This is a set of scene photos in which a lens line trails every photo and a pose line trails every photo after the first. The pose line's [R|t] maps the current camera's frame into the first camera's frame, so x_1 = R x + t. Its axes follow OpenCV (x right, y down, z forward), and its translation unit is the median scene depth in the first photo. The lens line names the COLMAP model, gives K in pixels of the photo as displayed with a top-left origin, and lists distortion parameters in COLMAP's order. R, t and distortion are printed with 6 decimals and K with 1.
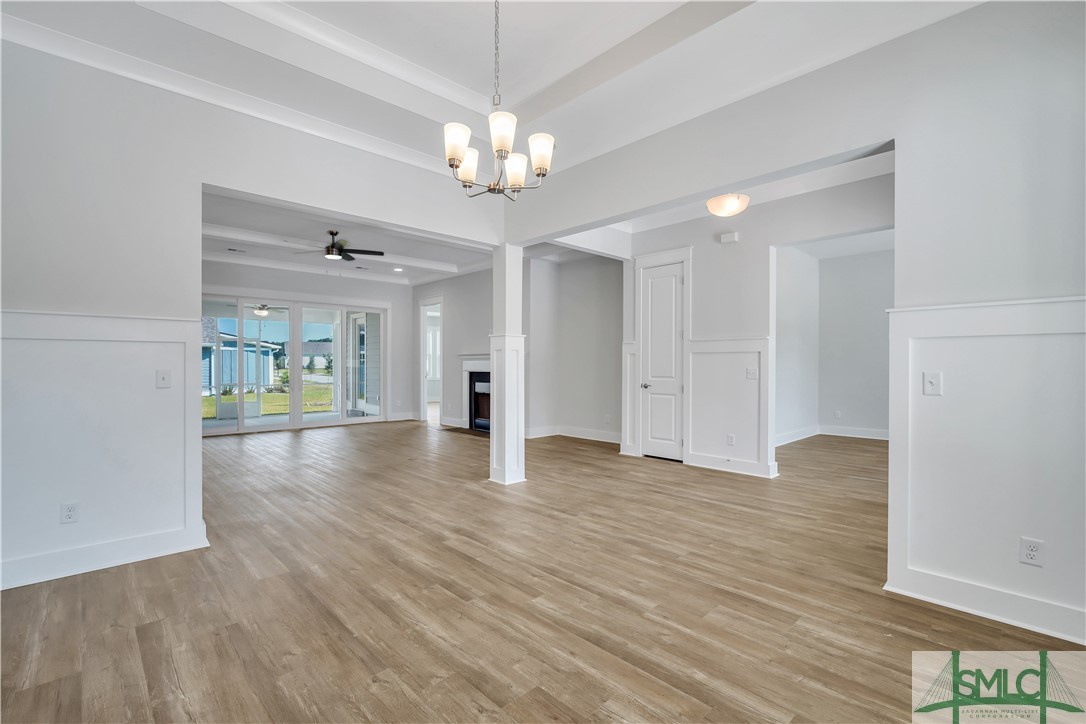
lens RADIAL K [[487.3, 0, 560.2], [0, 487.3, 366.4], [0, 0, 1]] dist [-0.012891, 0.000396]
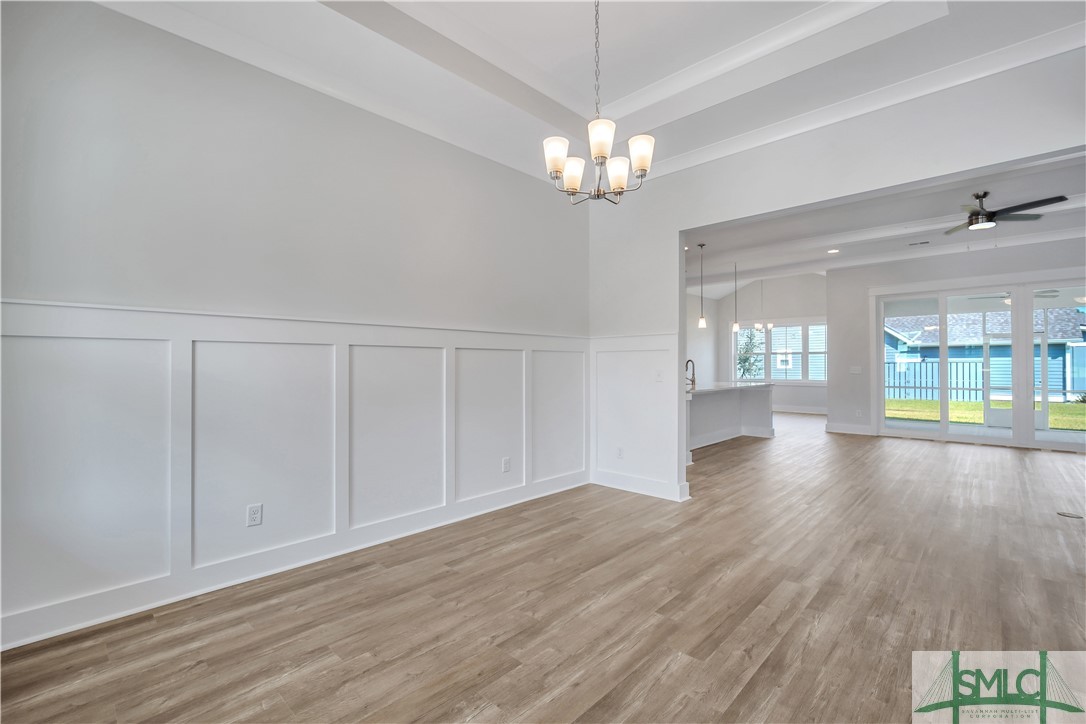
lens RADIAL K [[479.1, 0, 530.1], [0, 479.1, 361.3], [0, 0, 1]] dist [-0.012124, 0.003165]
pose [[0.010623, -0.007874, -0.999913, 0.547379], [-0.002700, 0.999965, -0.007903, -0.003702], [0.999940, 0.002784, 0.010602, 0.535726]]
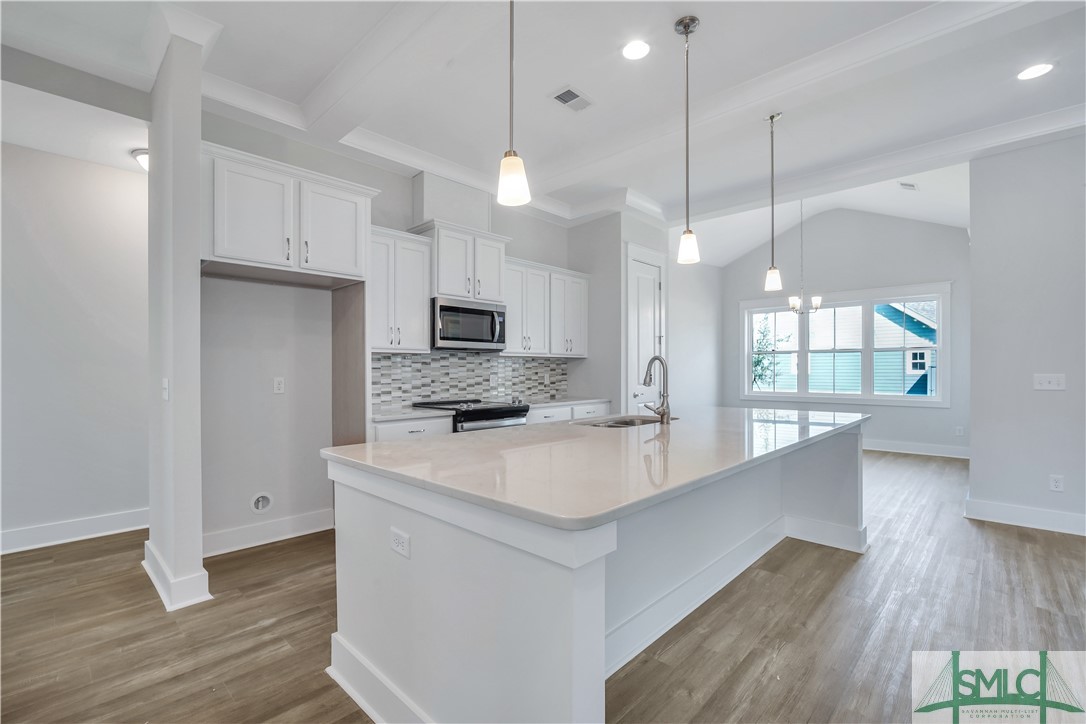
lens RADIAL K [[479.1, 0, 525.9], [0, 479.1, 373.6], [0, 0, 1]] dist [-0.012124, 0.003165]
pose [[0.005370, 0.007210, -0.999960, -0.829022], [-0.001126, 0.999973, 0.007204, -0.005746], [0.999985, 0.001087, 0.005378, 1.067618]]
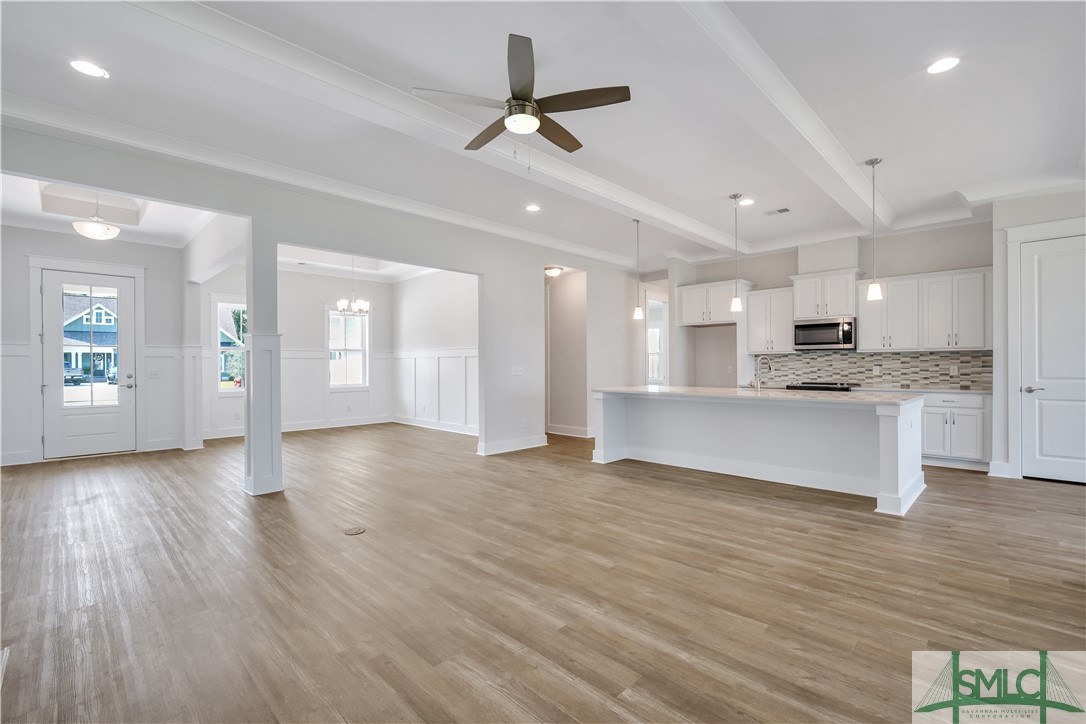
lens RADIAL K [[479.1, 0, 553.6], [0, 479.1, 364.9], [0, 0, 1]] dist [-0.012124, 0.003165]
pose [[-0.999789, 0.004229, -0.020120, -0.951216], [0.004103, 0.999972, 0.006281, -0.013914], [0.020146, 0.006197, -0.999778, 2.831560]]
